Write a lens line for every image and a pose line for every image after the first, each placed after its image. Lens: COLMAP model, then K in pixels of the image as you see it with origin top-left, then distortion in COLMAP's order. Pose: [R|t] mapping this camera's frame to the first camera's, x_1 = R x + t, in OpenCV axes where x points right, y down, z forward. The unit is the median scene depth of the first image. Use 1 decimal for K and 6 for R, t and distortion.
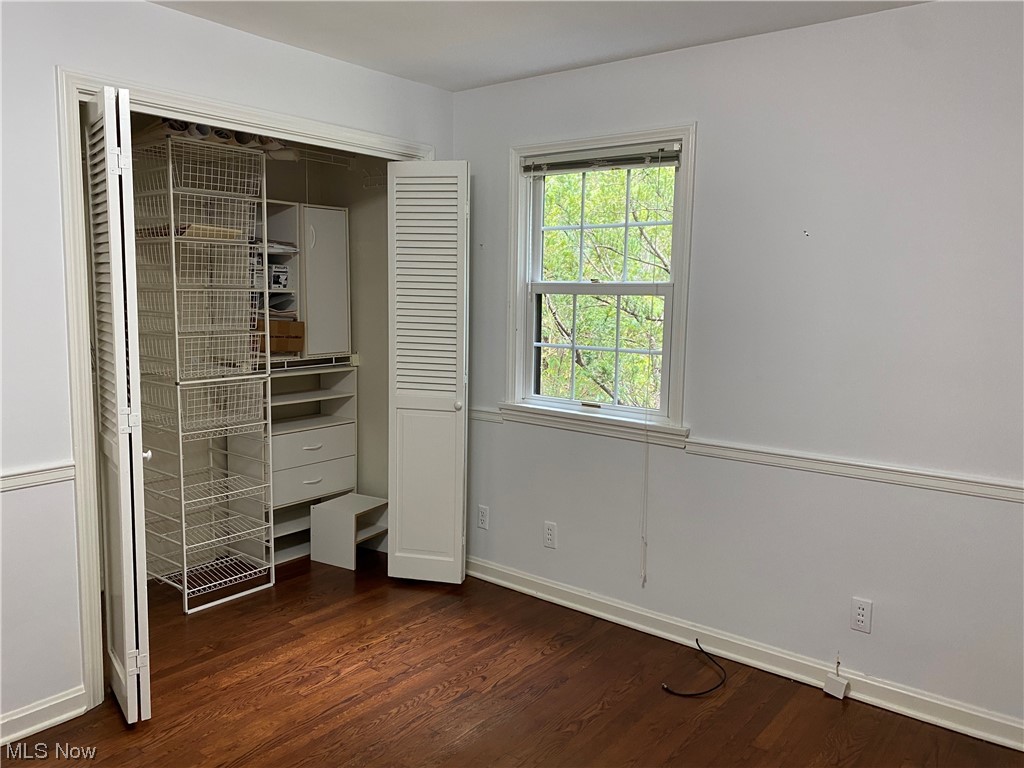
lens RADIAL K [[782.3, 0, 510.1], [0, 782.3, 382.9], [0, 0, 1]] dist [0.045485, -0.039121]
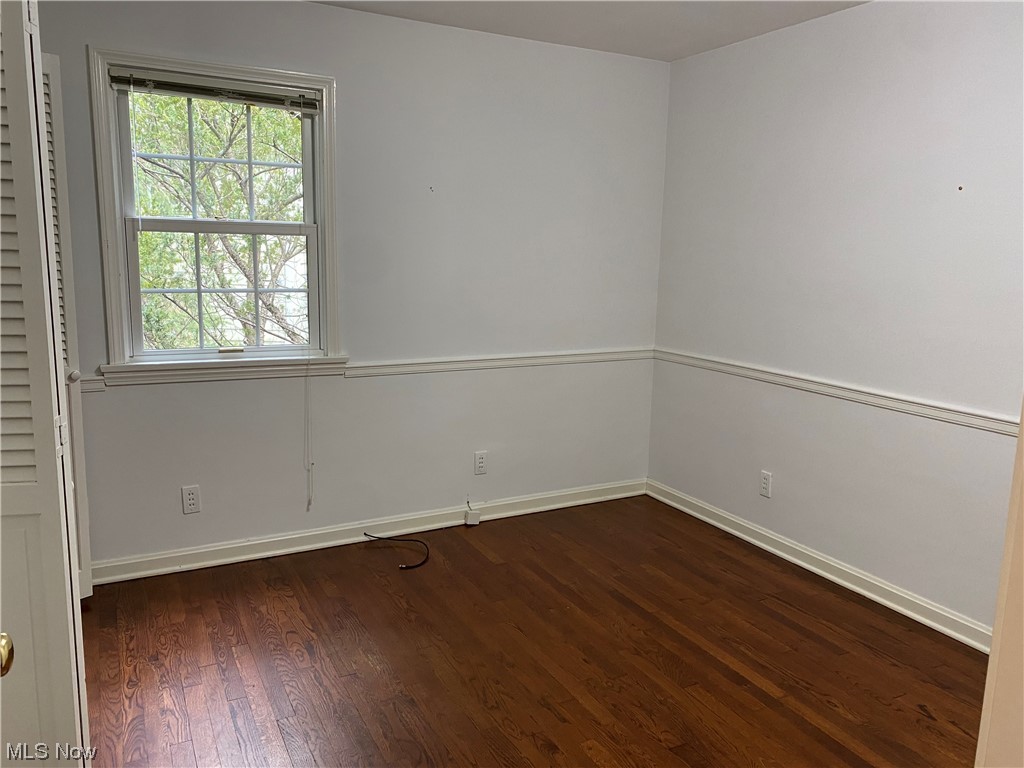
lens RADIAL K [[782.3, 0, 511.3], [0, 782.3, 387.2], [0, 0, 1]] dist [0.045485, -0.039121]
pose [[0.404305, -0.169162, 0.898845, -0.673177], [0.090454, 0.985325, 0.144751, -0.038120], [-0.910140, 0.022780, 0.413673, 0.302895]]
